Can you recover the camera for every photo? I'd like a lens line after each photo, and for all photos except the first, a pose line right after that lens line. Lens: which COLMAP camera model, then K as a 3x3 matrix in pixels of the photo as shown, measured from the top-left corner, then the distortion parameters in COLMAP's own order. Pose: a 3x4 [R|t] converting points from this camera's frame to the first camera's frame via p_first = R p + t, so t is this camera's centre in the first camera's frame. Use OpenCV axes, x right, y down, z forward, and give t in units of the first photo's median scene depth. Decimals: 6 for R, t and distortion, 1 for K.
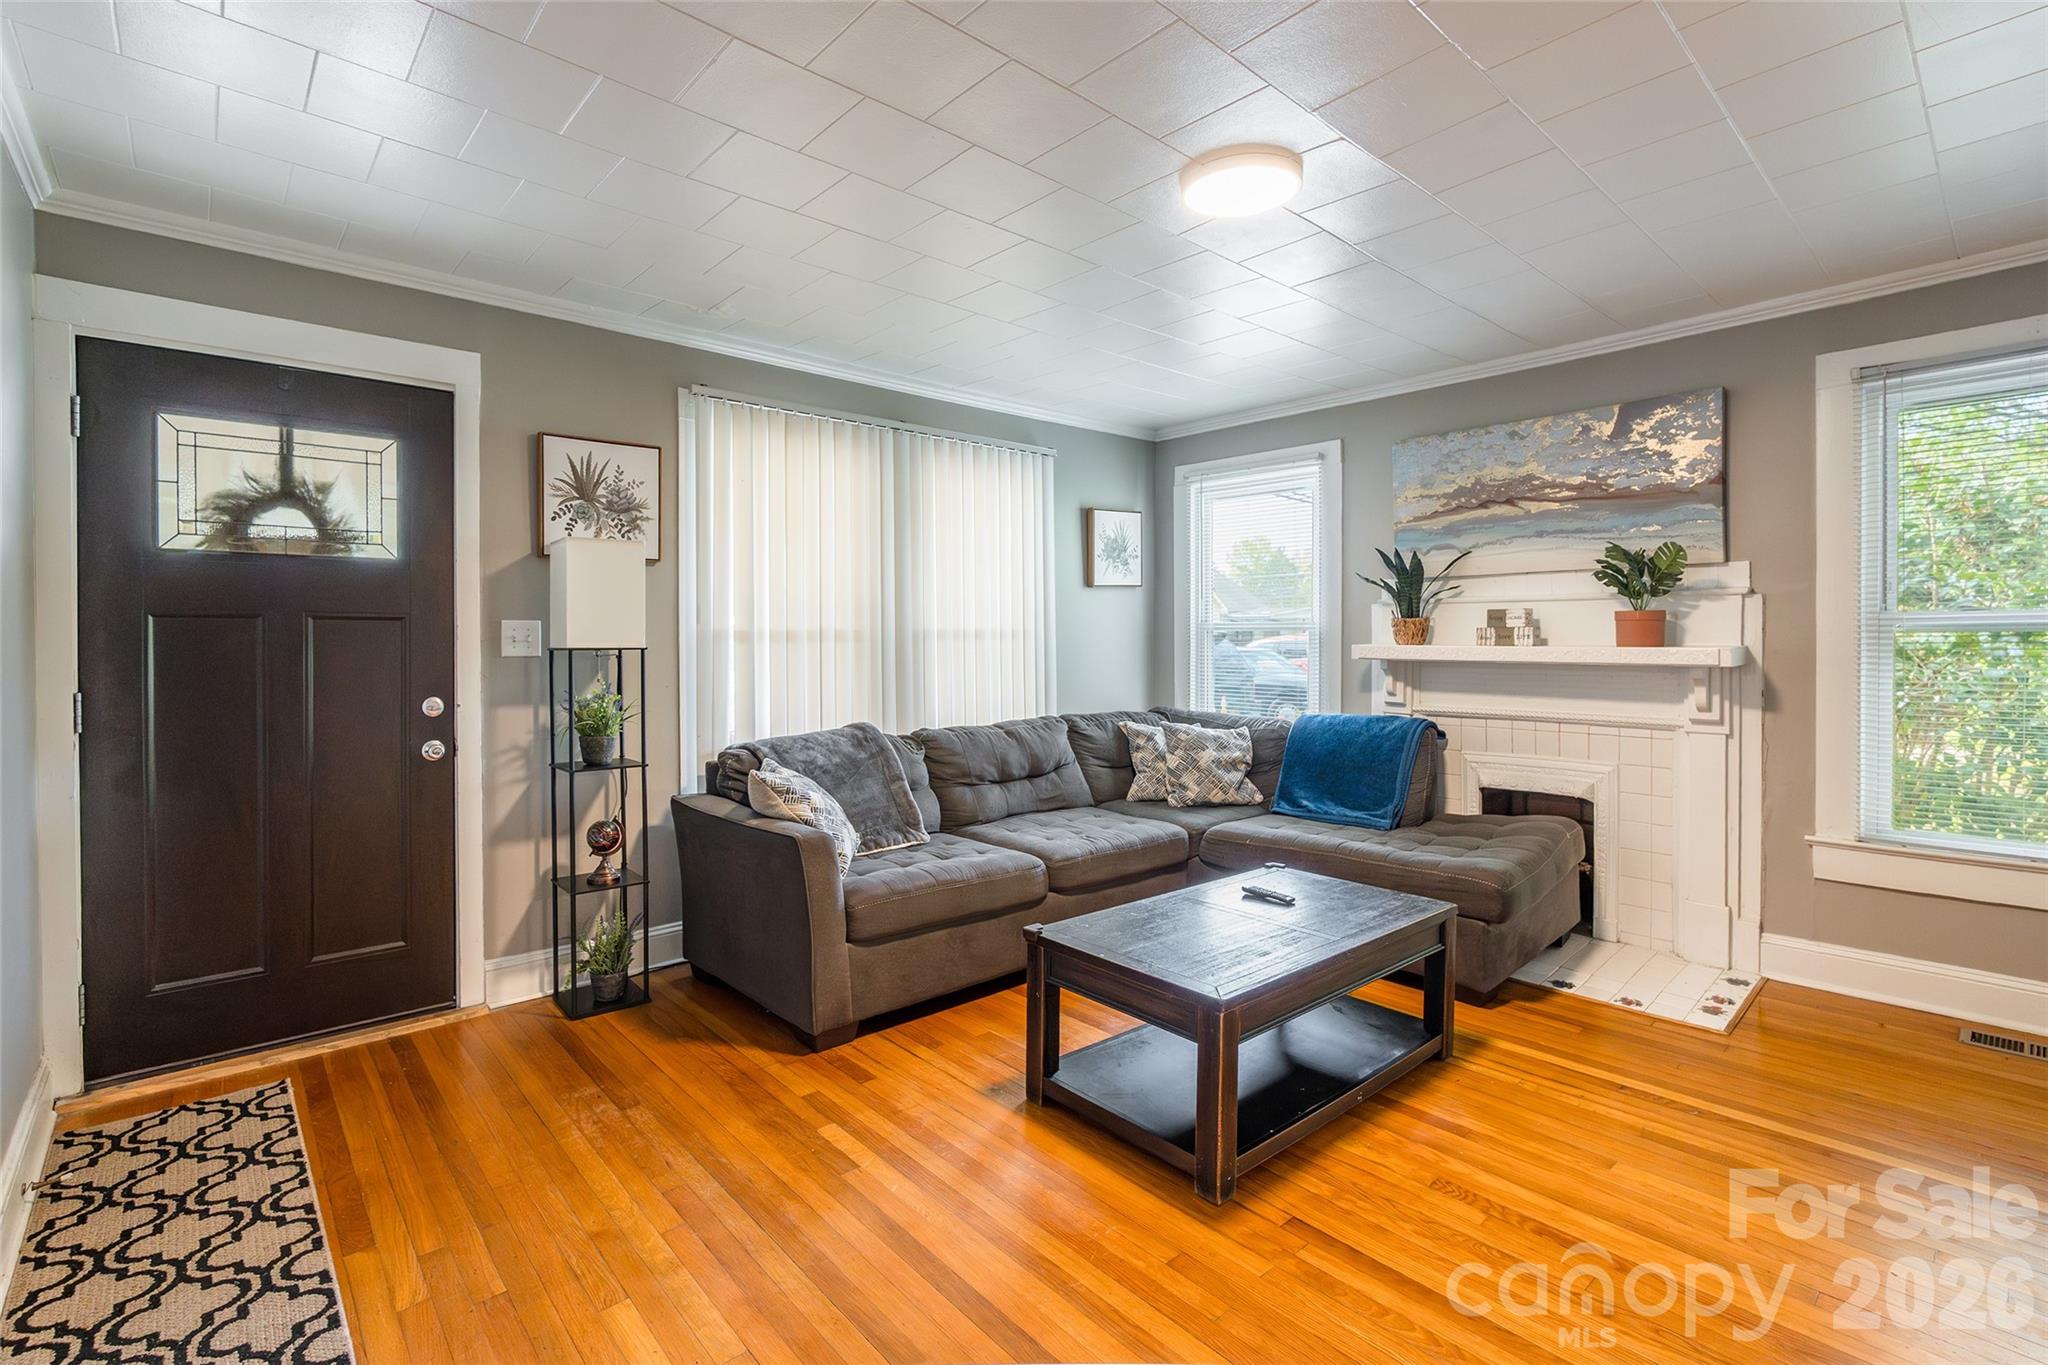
lens RADIAL K [[936.1, 0, 1024.1], [0, 936.1, 624.5], [0, 0, 1]] dist [-0.003199, -0.000130]
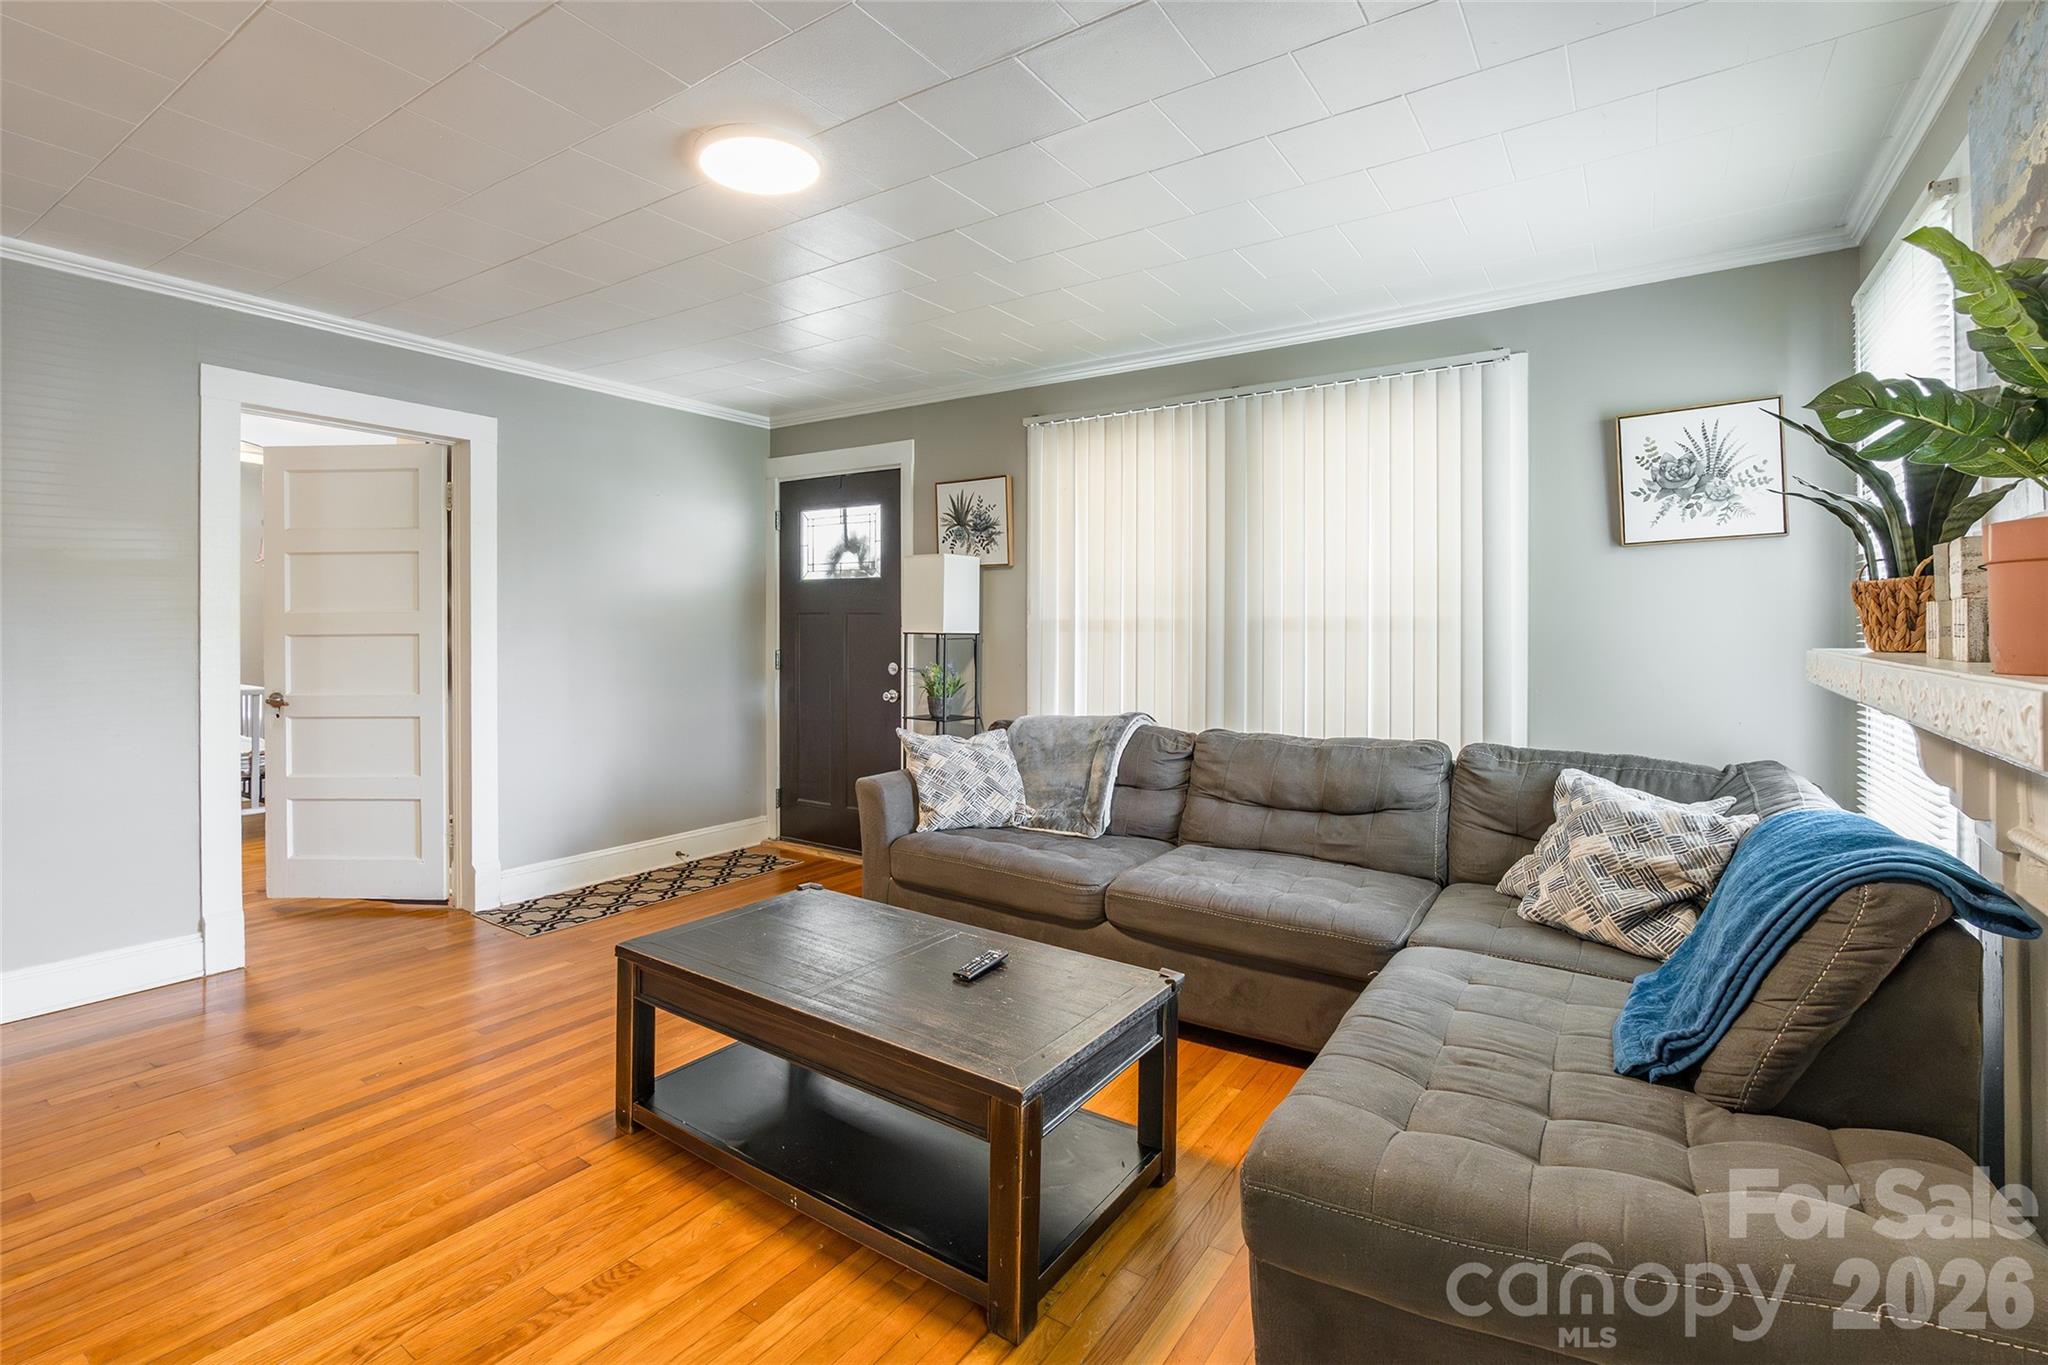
lens RADIAL K [[936.1, 0, 1024.1], [0, 936.1, 624.5], [0, 0, 1]] dist [-0.003199, -0.000130]
pose [[0.253154, 0.000607, -0.967426, 0.850561], [0.007385, 0.999969, 0.002559, 0.008983], [0.967398, -0.007792, 0.253142, 0.714222]]
